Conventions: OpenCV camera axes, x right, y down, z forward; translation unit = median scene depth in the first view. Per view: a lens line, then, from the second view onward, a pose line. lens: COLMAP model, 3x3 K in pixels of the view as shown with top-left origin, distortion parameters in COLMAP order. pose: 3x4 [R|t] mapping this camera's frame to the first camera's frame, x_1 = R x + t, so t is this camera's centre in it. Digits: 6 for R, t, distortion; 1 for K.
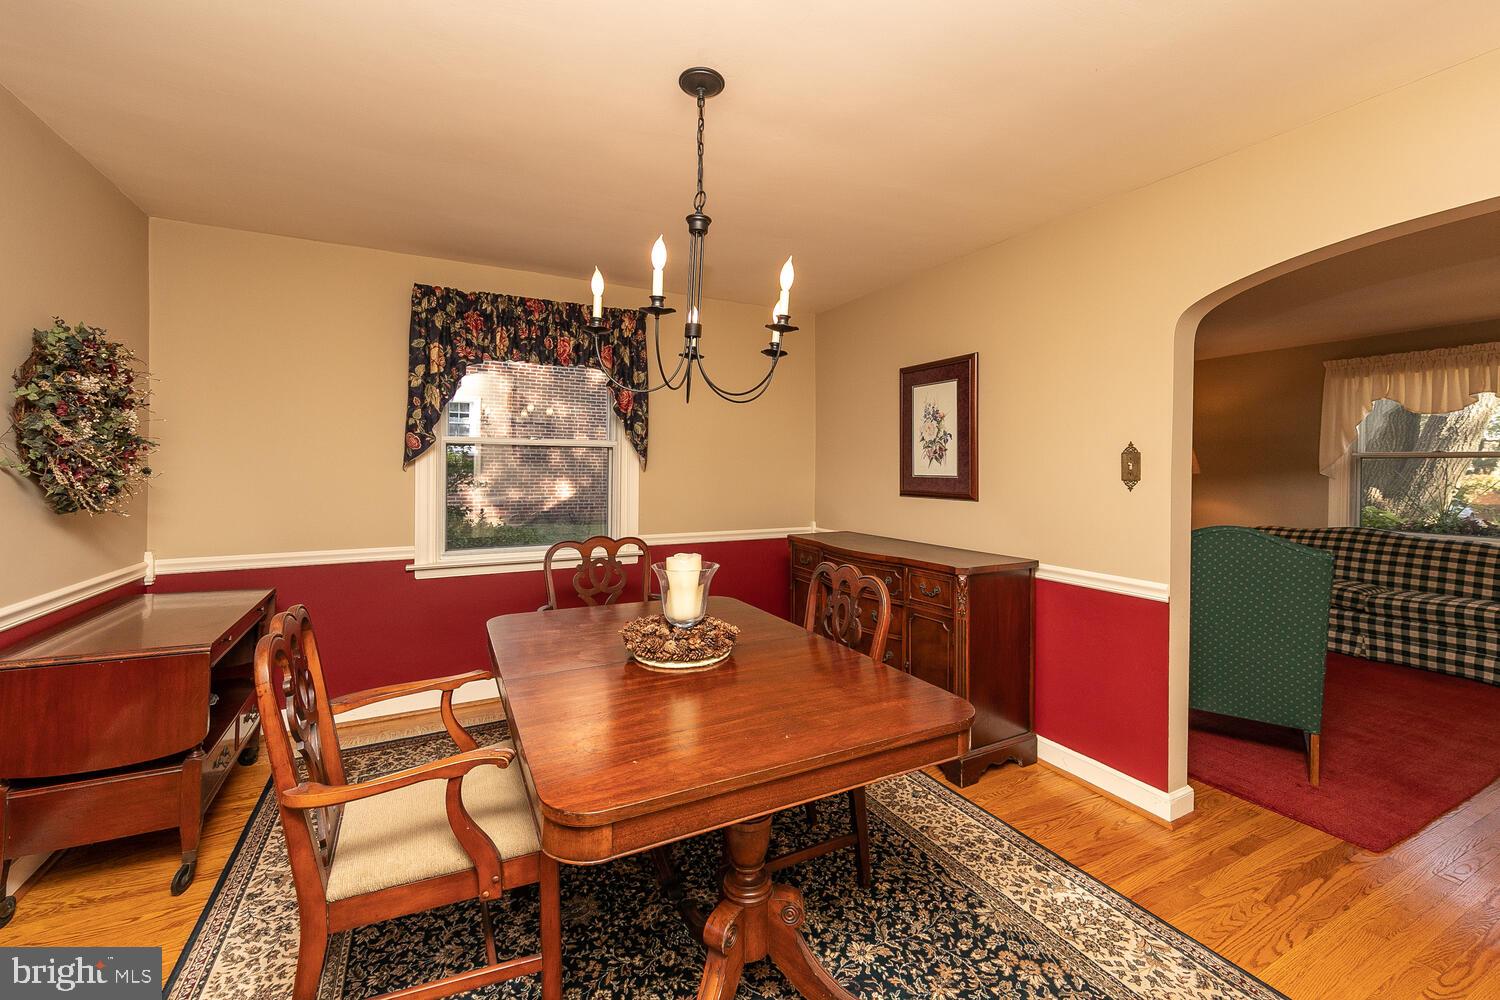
lens RADIAL K [[609.3, 0, 744.3], [0, 609.3, 460.6], [0, 0, 1]] dist [0.009669, -0.000287]
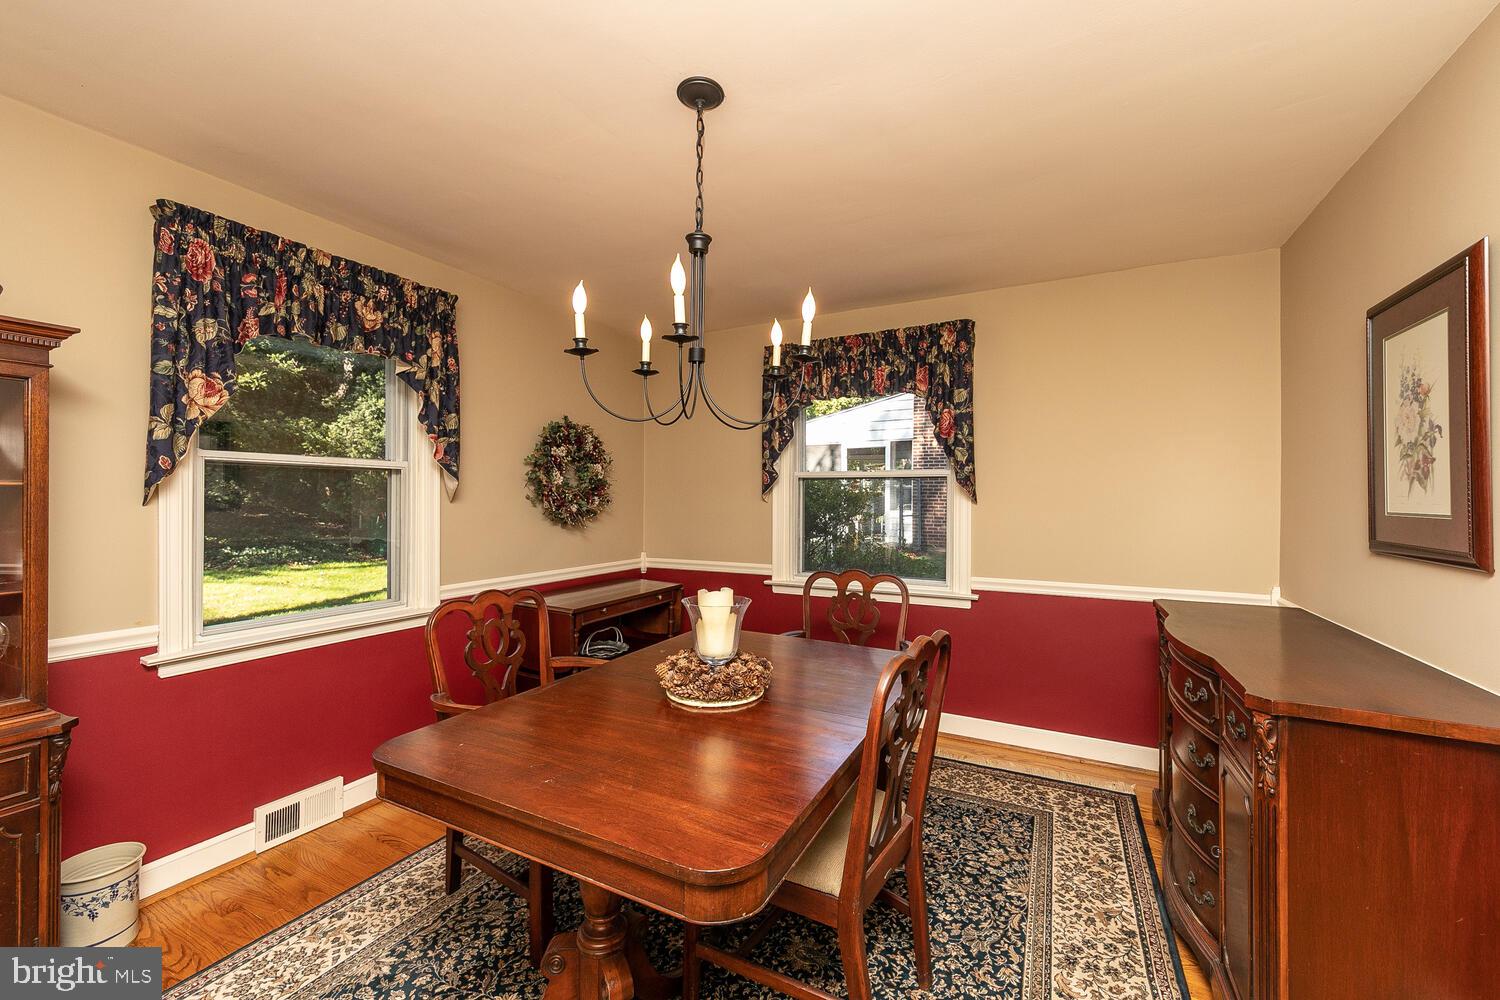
lens RADIAL K [[609.3, 0, 743.3], [0, 609.3, 503.1], [0, 0, 1]] dist [0.009669, -0.000287]
pose [[0.570484, 0.002847, -0.821303, 0.406241], [0.006605, 0.999946, 0.008054, 0.008502], [0.821282, -0.010019, 0.570435, 0.268424]]
